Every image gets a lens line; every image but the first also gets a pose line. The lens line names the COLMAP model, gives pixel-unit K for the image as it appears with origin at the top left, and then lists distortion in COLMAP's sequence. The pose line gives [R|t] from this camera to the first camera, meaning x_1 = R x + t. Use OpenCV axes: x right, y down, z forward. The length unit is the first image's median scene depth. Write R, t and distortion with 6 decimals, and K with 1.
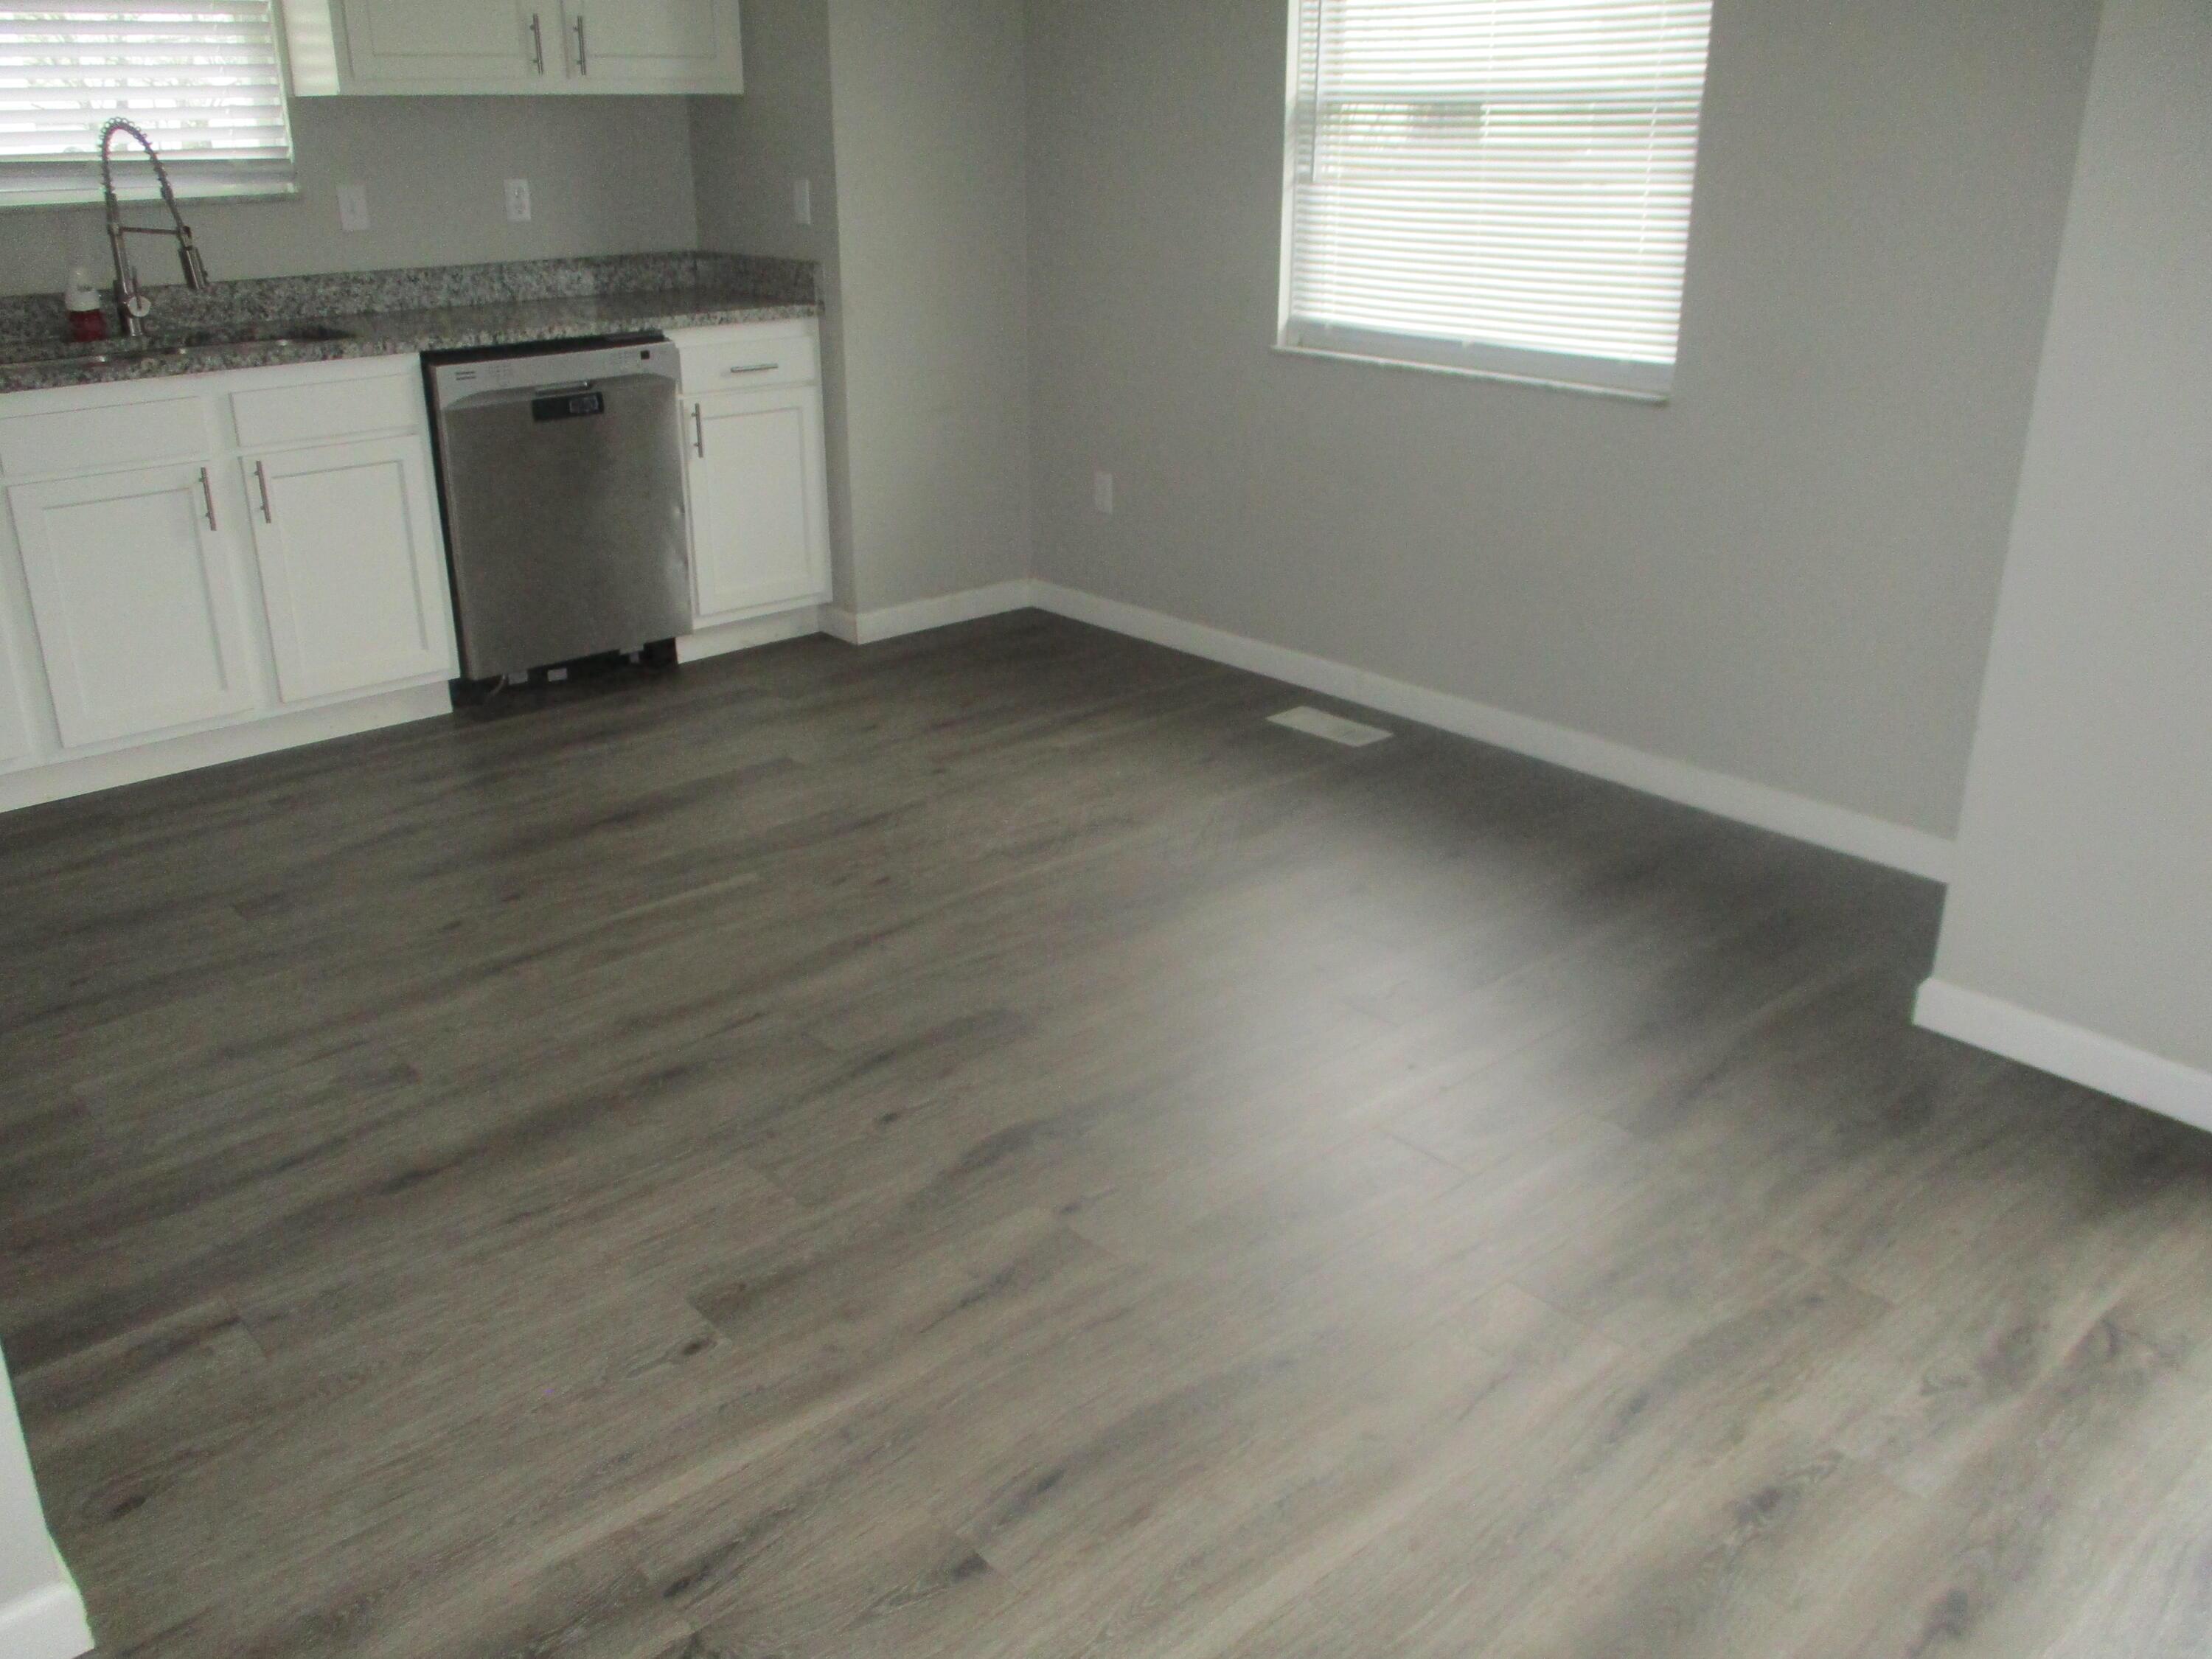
lens RADIAL K [[1904.5, 0, 1105.1], [0, 1904.5, 828.5], [0, 0, 1]] dist [-0.014980, 0.003332]
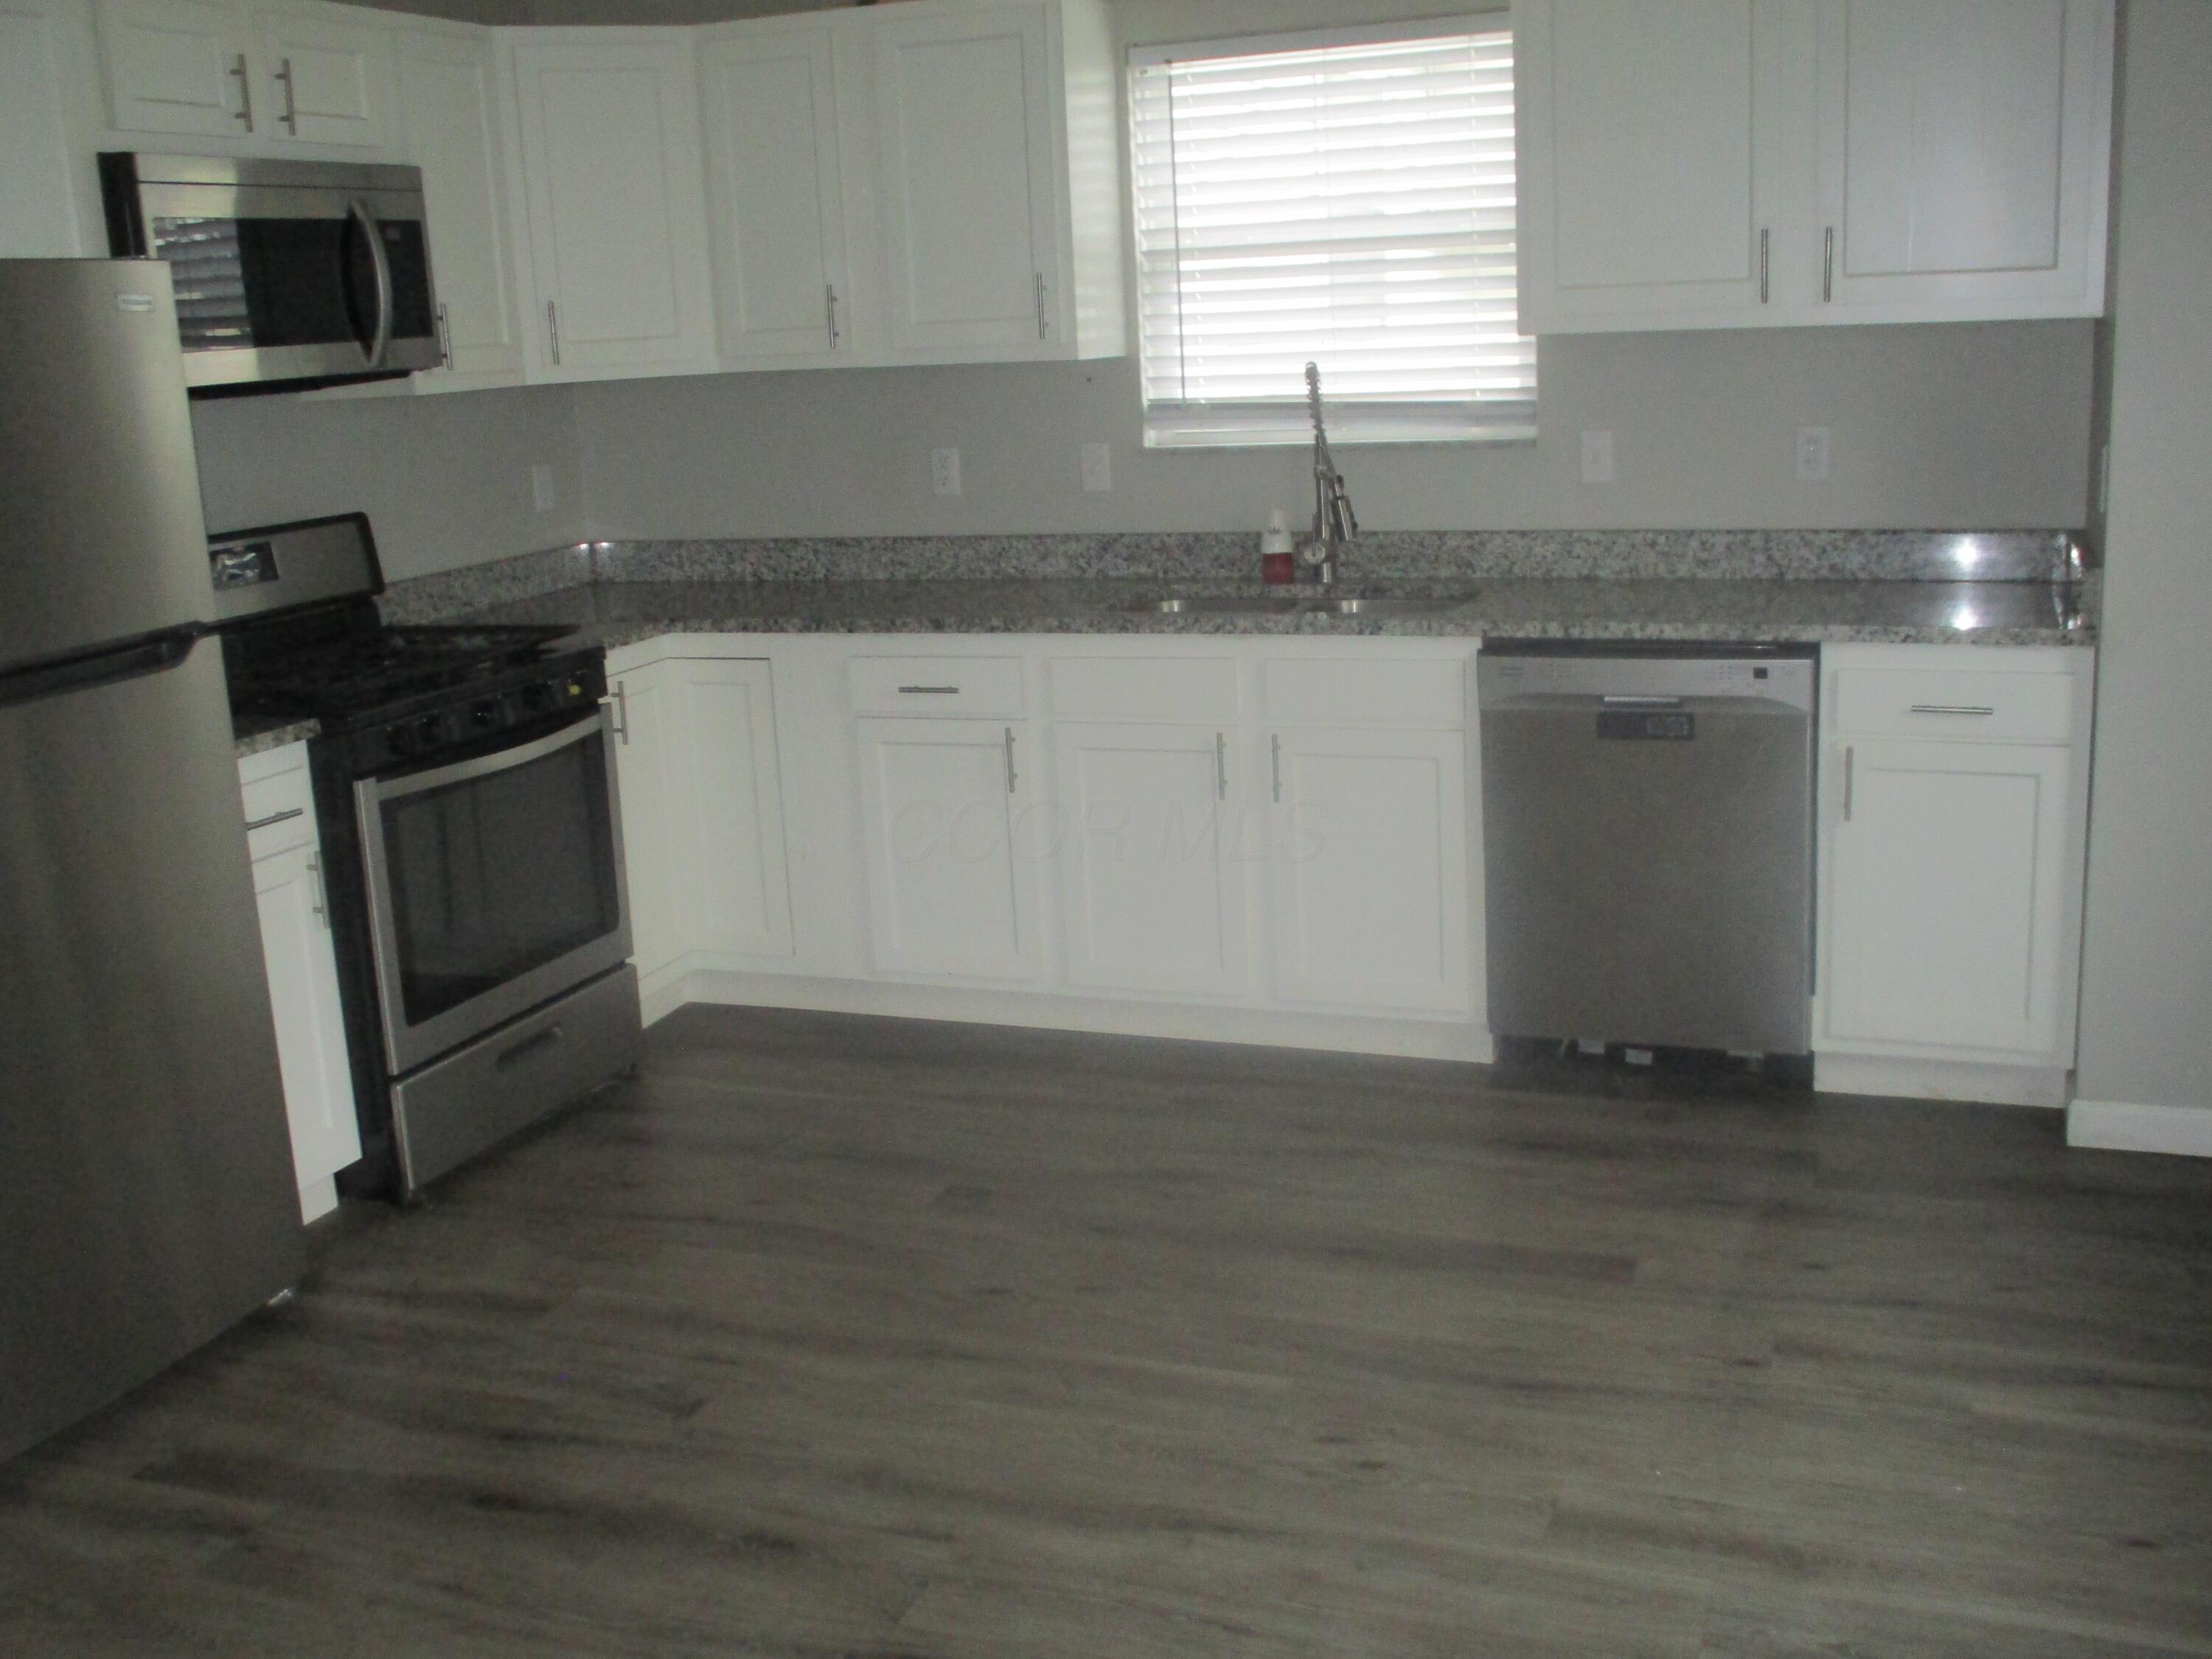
lens RADIAL K [[2245.4, 0, 1108.9], [0, 2245.4, 831.3], [0, 0, 1]] dist [-0.041659, 0.000000]
pose [[0.448545, 0.192474, -0.872790, 0.414808], [-0.280524, 0.957507, 0.066989, -0.181404], [0.848596, 0.214790, 0.483478, 0.391329]]
